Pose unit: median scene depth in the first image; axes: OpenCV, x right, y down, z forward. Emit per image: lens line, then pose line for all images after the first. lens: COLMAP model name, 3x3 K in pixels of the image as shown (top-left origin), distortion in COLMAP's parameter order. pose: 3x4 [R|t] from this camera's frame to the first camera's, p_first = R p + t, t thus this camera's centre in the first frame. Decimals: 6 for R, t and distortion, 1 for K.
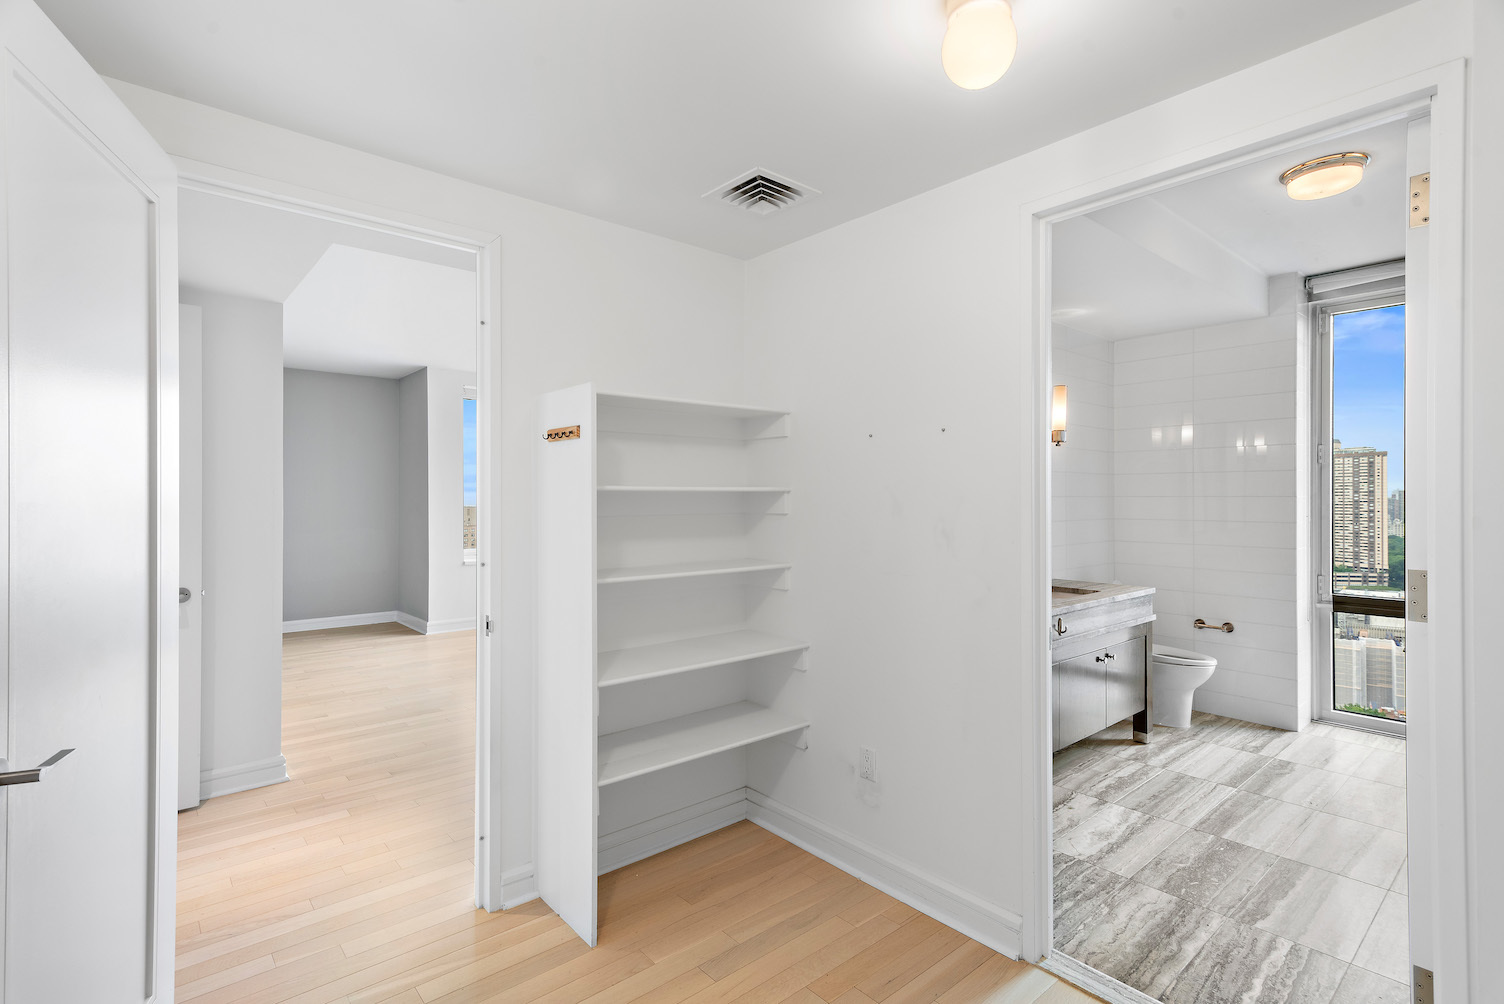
lens RADIAL K [[719.9, 0, 743.6], [0, 719.9, 502.4], [0, 0, 1]] dist [0.004068, 0.000898]
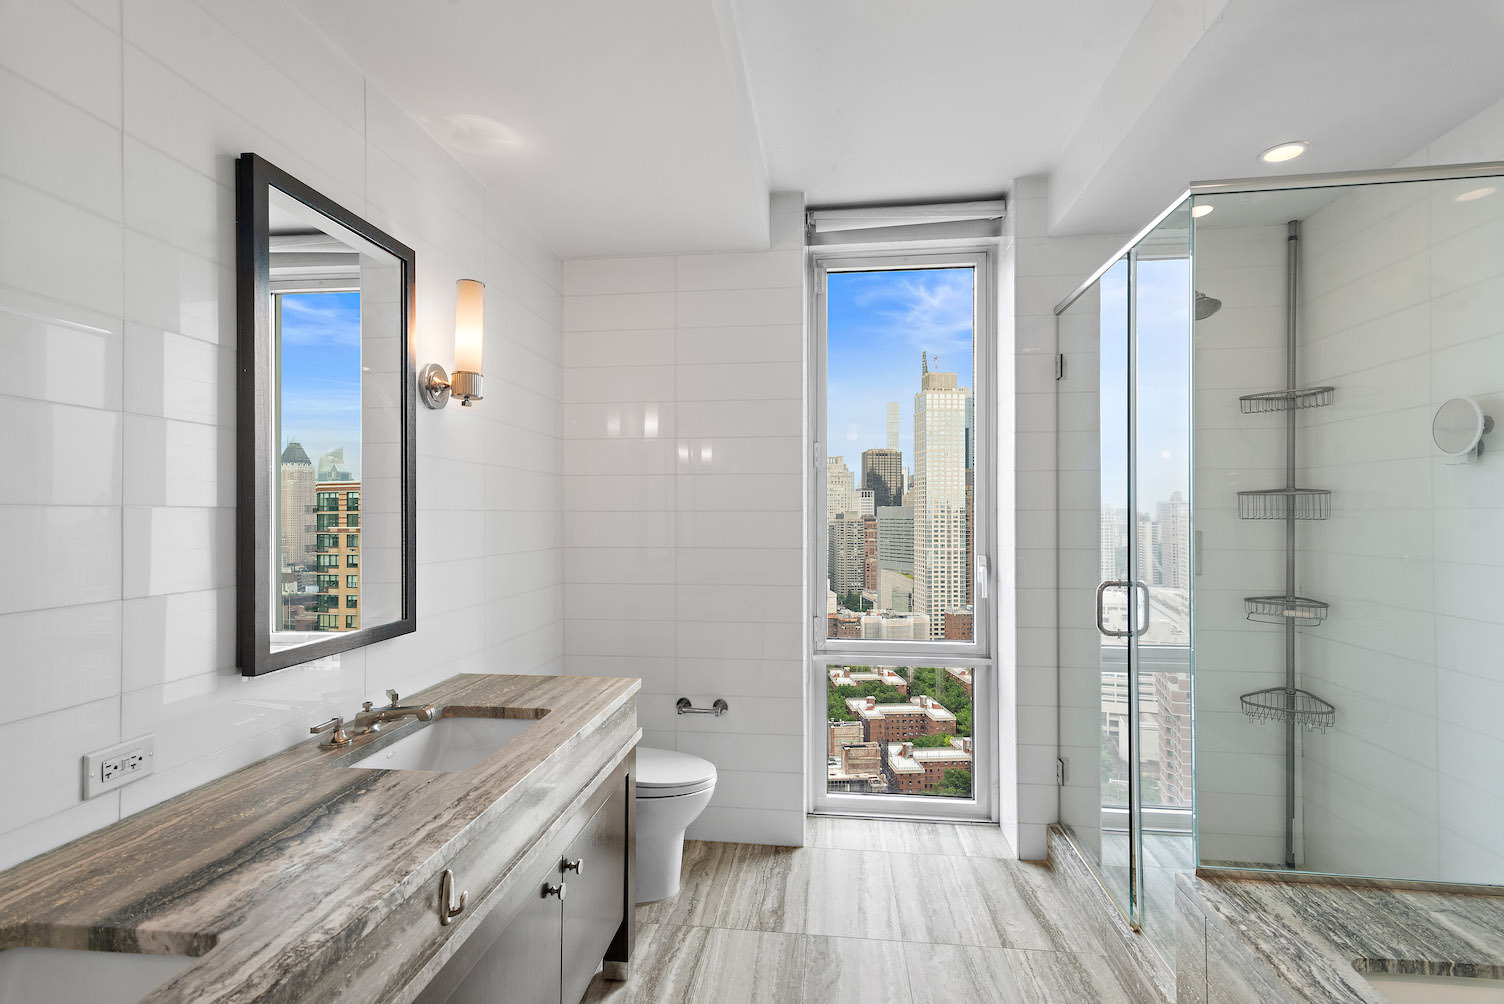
lens RADIAL K [[719.9, 0, 747.1], [0, 719.9, 507.8], [0, 0, 1]] dist [0.004068, 0.000898]
pose [[0.732138, 0.007053, 0.681119, 0.246389], [0.000177, 0.999944, -0.010545, -0.004223], [-0.681156, 0.007841, 0.732096, 0.519227]]
